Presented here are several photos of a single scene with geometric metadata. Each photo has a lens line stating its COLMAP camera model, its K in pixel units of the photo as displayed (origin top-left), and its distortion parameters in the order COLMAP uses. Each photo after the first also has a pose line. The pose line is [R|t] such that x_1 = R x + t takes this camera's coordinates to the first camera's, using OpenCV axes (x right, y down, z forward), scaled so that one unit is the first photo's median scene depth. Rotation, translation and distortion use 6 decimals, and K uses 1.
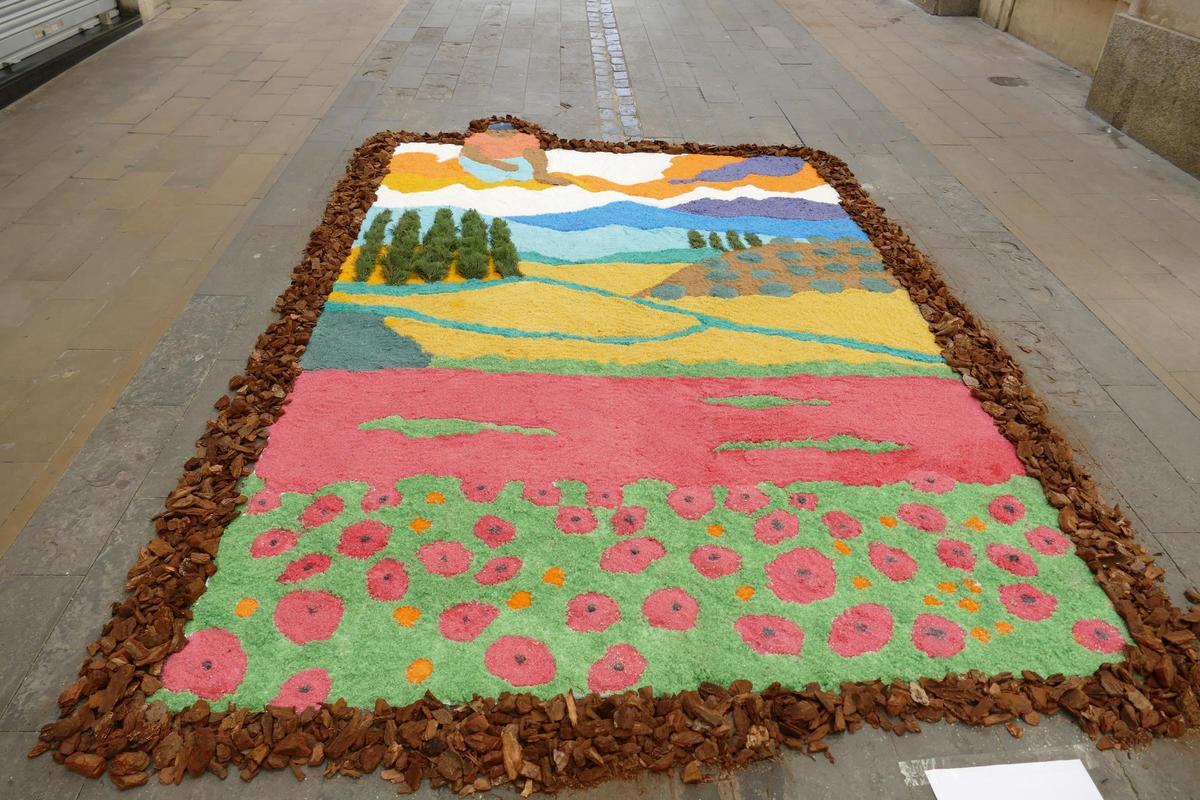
lens RADIAL K [[875.0, 0, 595.0], [0, 875.0, 395.8], [0, 0, 1]] dist [-0.022197, 0.016908]
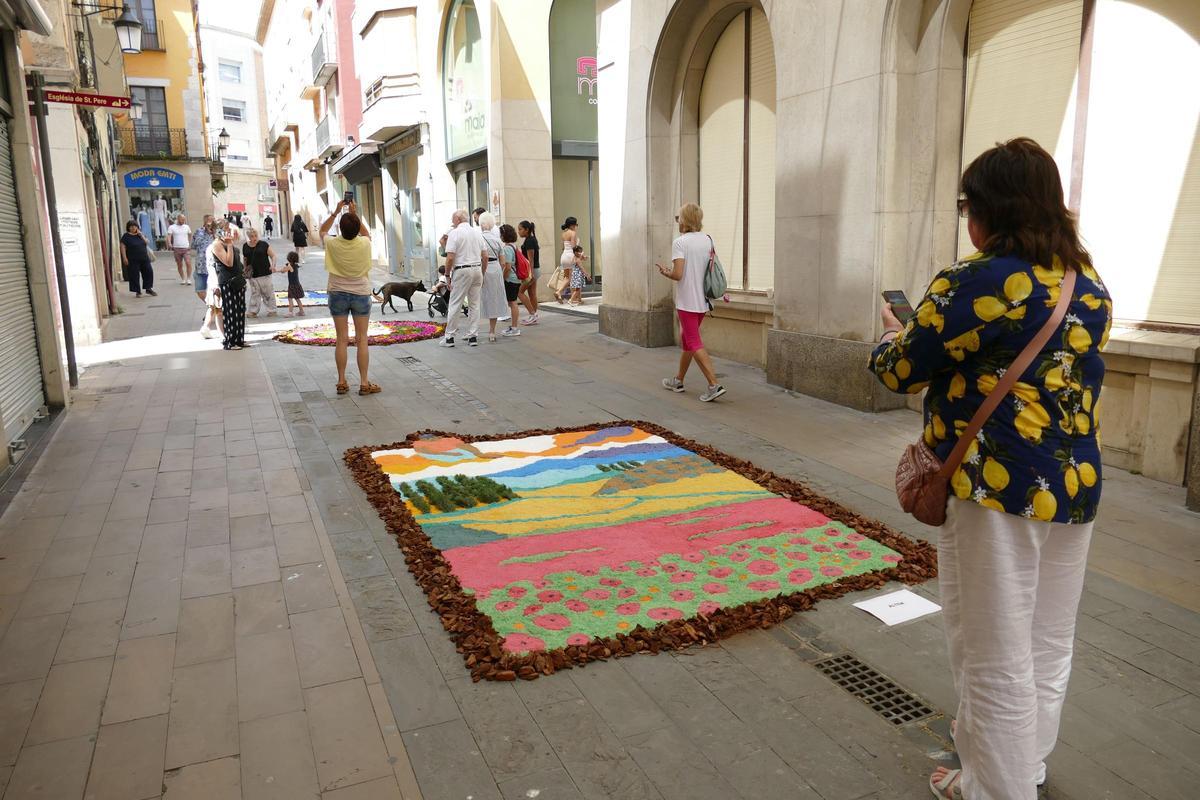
lens RADIAL K [[869.6, 0, 607.7], [0, 869.6, 400.2], [0, 0, 1]] dist [-0.025780, 0.010204]
pose [[0.924551, -0.118879, 0.362040, -0.593806], [0.249242, 0.907332, -0.338566, 0.340274], [-0.288243, 0.403257, 0.868504, -0.611055]]
